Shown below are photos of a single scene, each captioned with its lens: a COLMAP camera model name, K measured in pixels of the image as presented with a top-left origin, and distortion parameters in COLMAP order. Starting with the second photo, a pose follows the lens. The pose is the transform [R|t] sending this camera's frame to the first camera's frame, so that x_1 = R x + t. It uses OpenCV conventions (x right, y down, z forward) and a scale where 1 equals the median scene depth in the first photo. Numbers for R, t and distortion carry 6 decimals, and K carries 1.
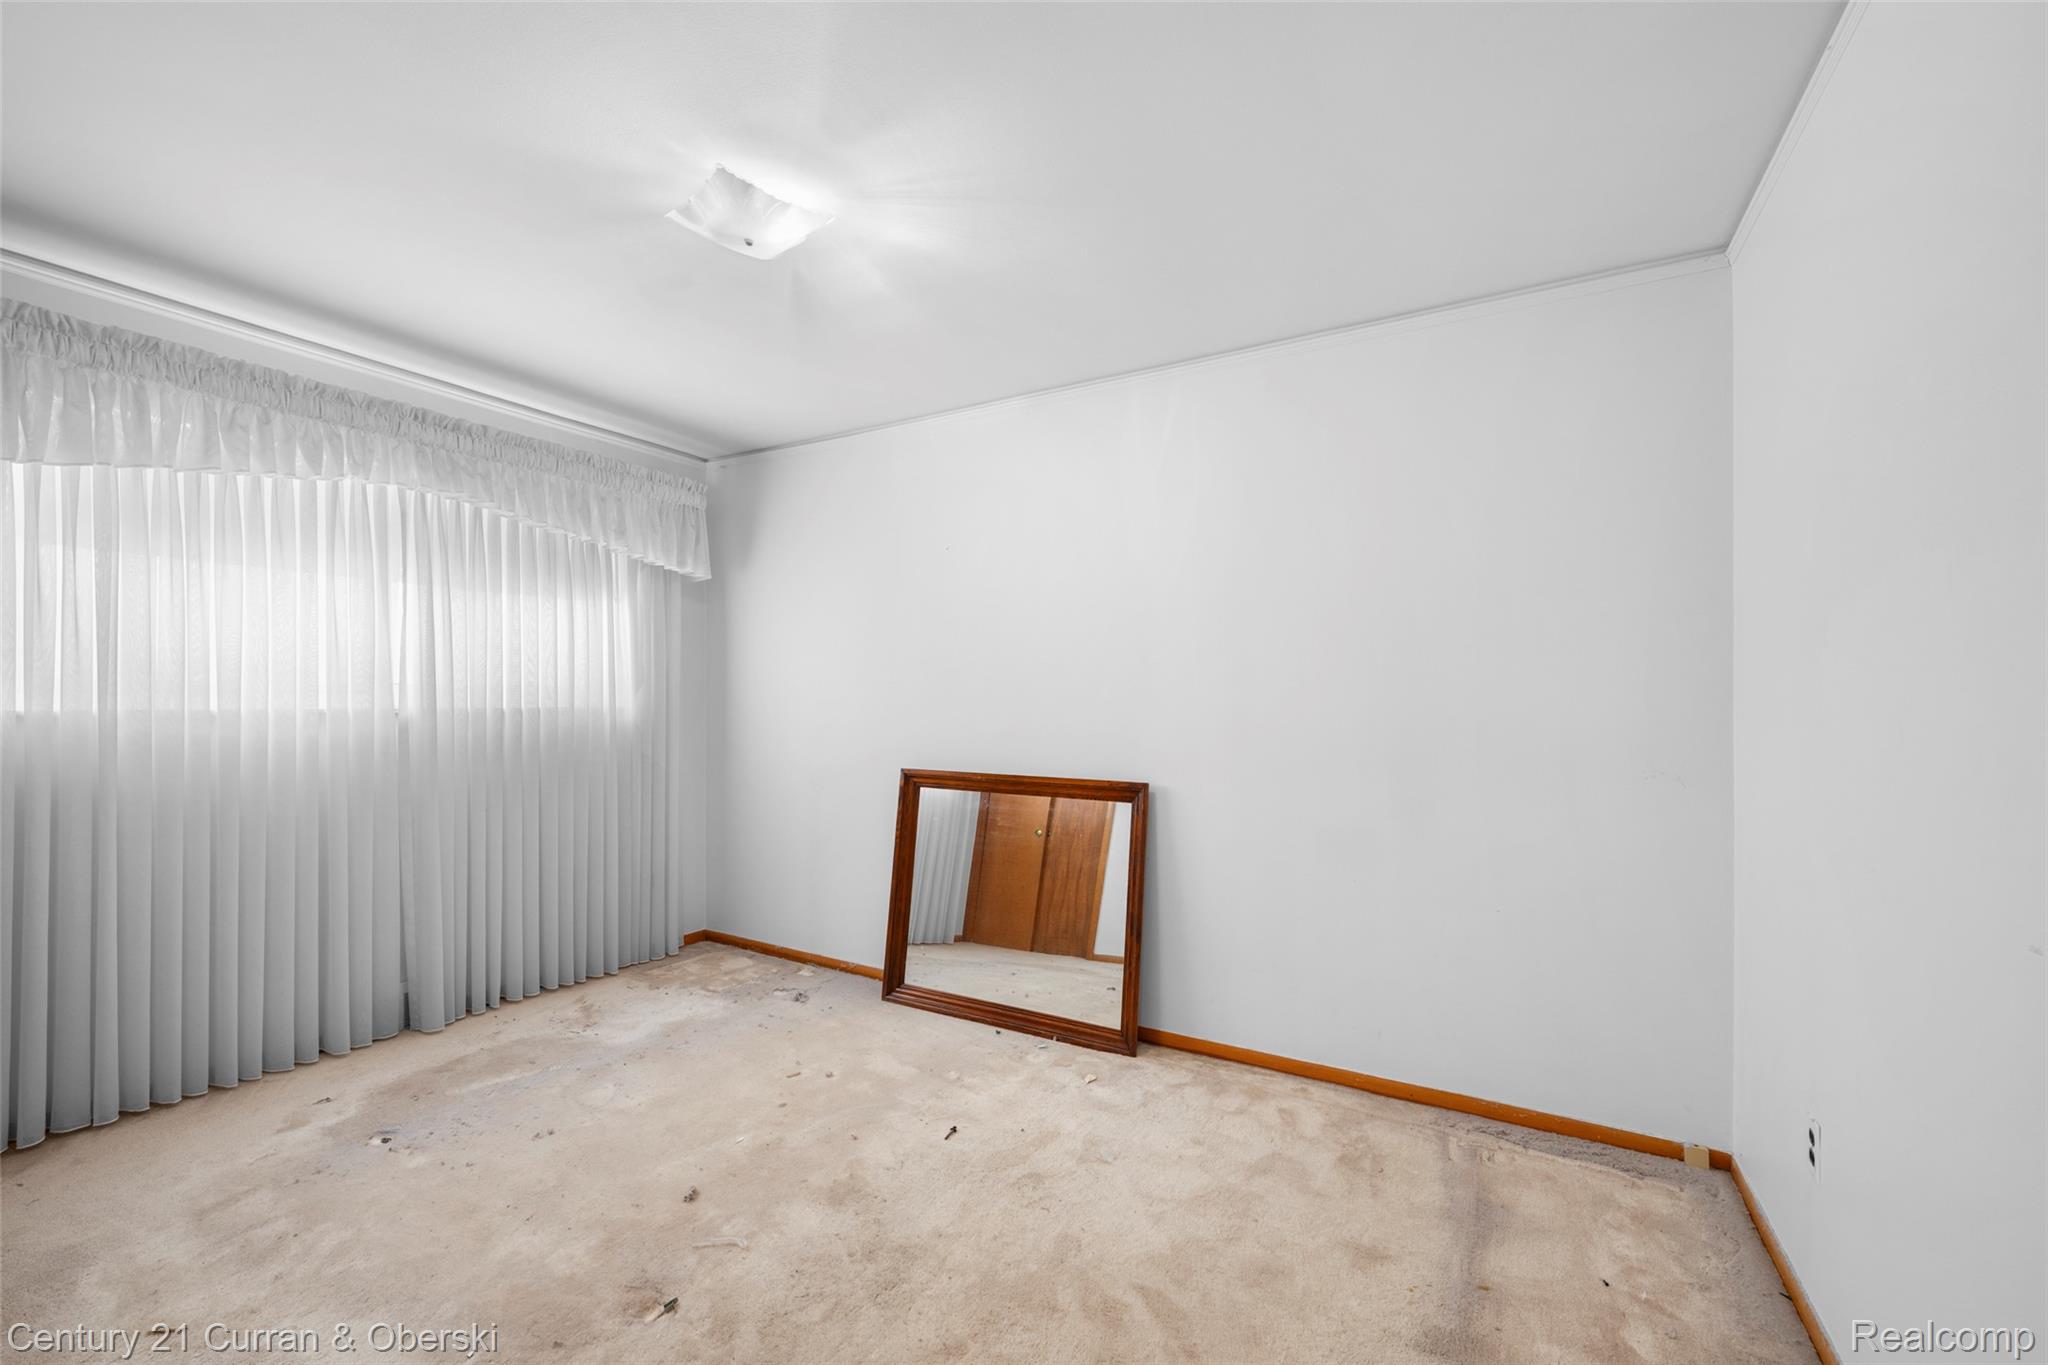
lens RADIAL K [[828.0, 0, 1020.2], [0, 828.0, 703.6], [0, 0, 1]] dist [0.002679, 0.000037]
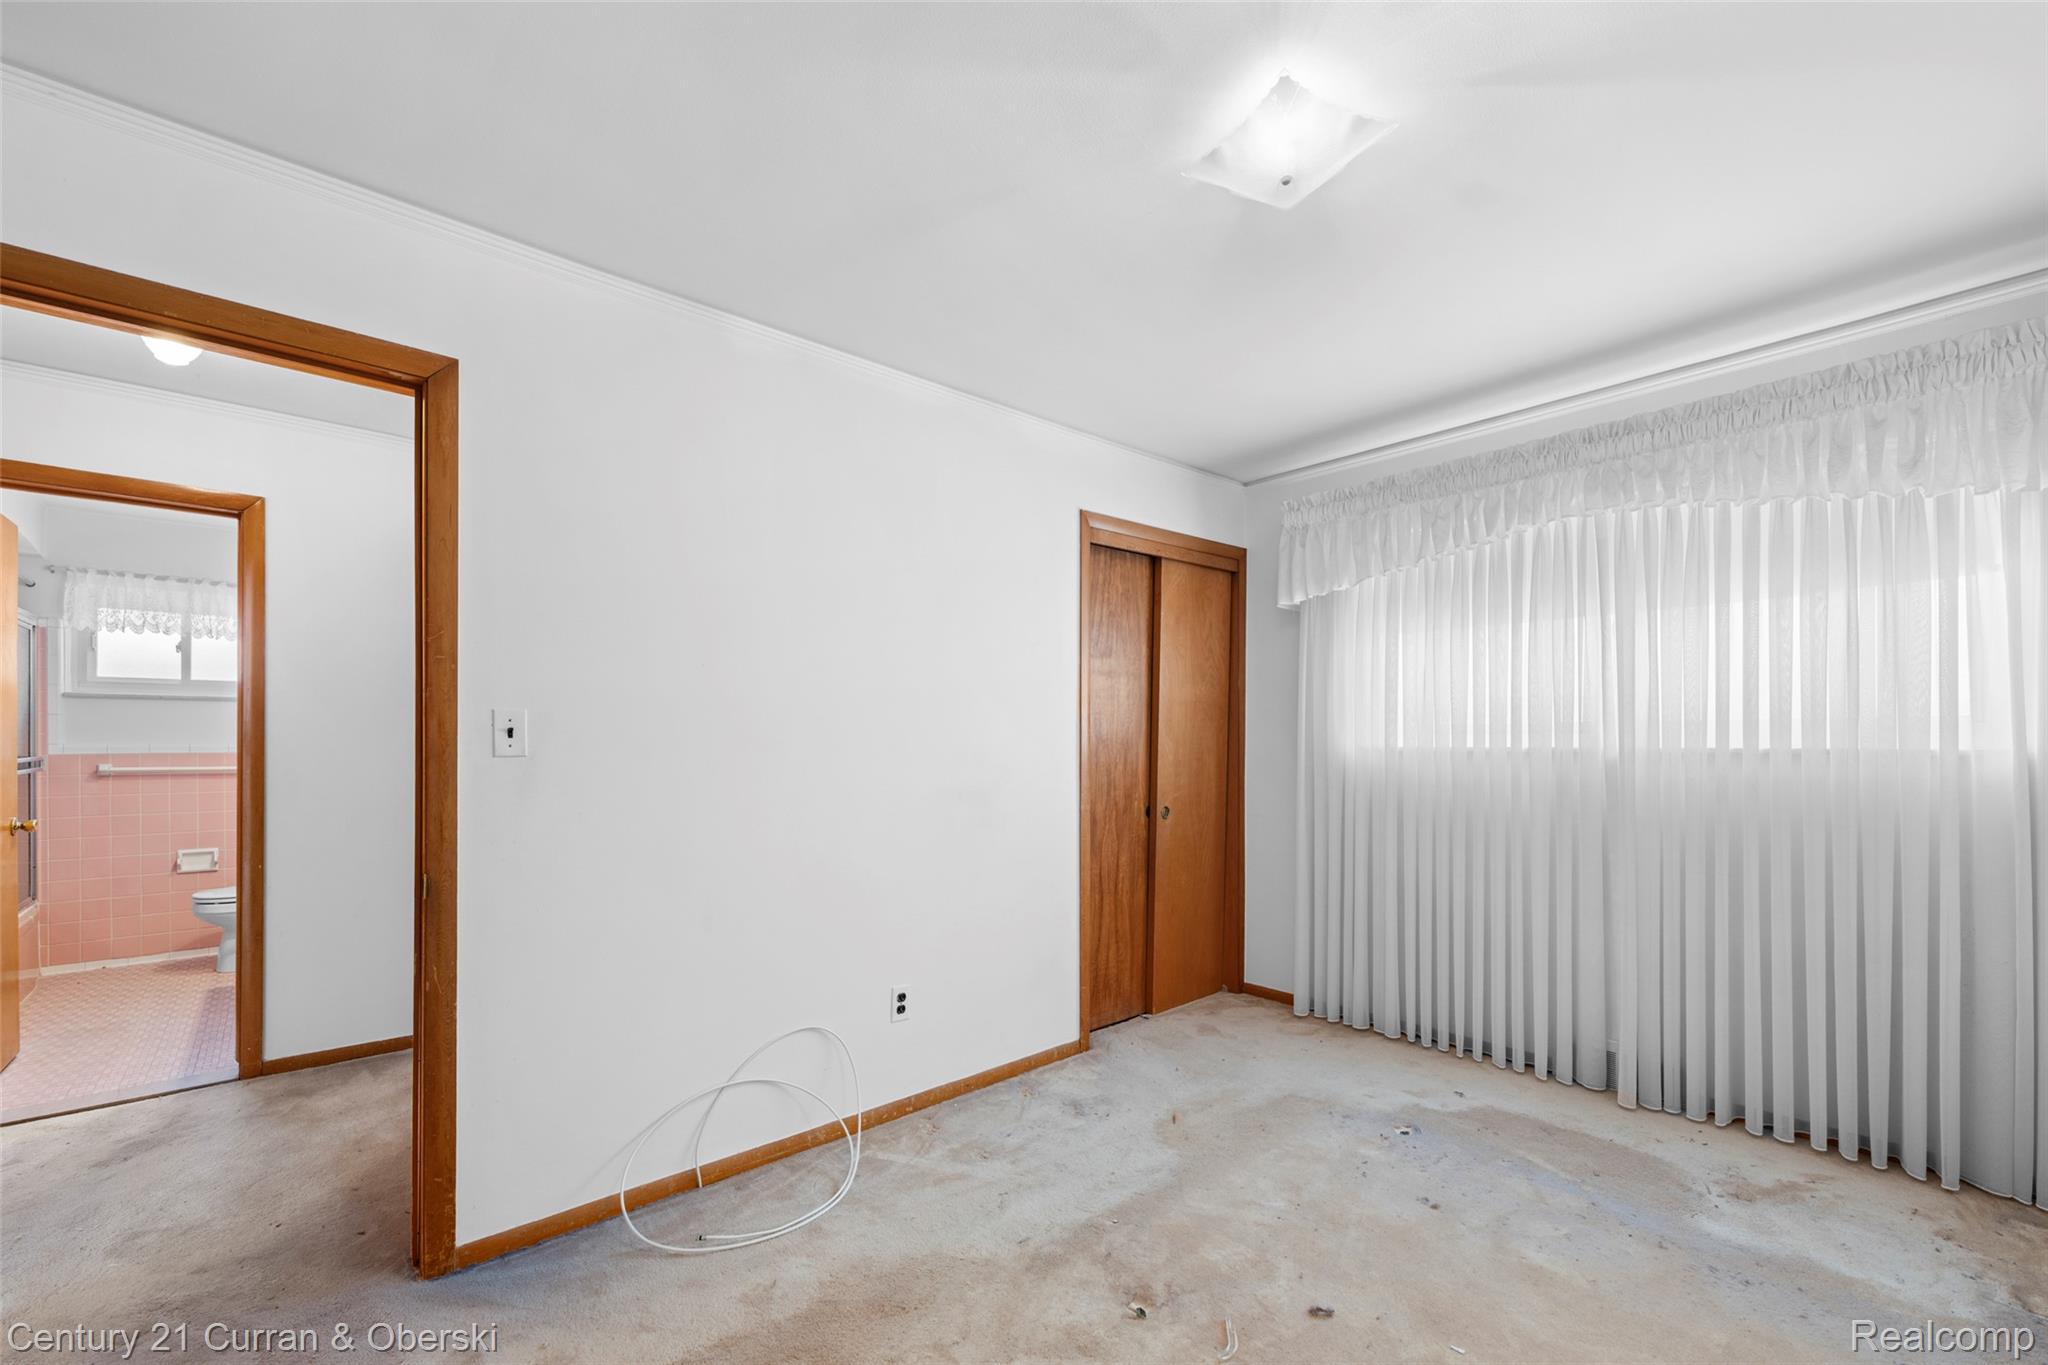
lens RADIAL K [[843.0, 0, 1023.8], [0, 843.0, 741.5], [0, 0, 1]] dist [0.002170, 0.000443]
pose [[-0.295255, 0.002574, -0.955415, 0.365716], [0.001813, 0.999996, 0.002133, -0.004498], [0.955417, -0.001102, -0.295259, 0.654364]]
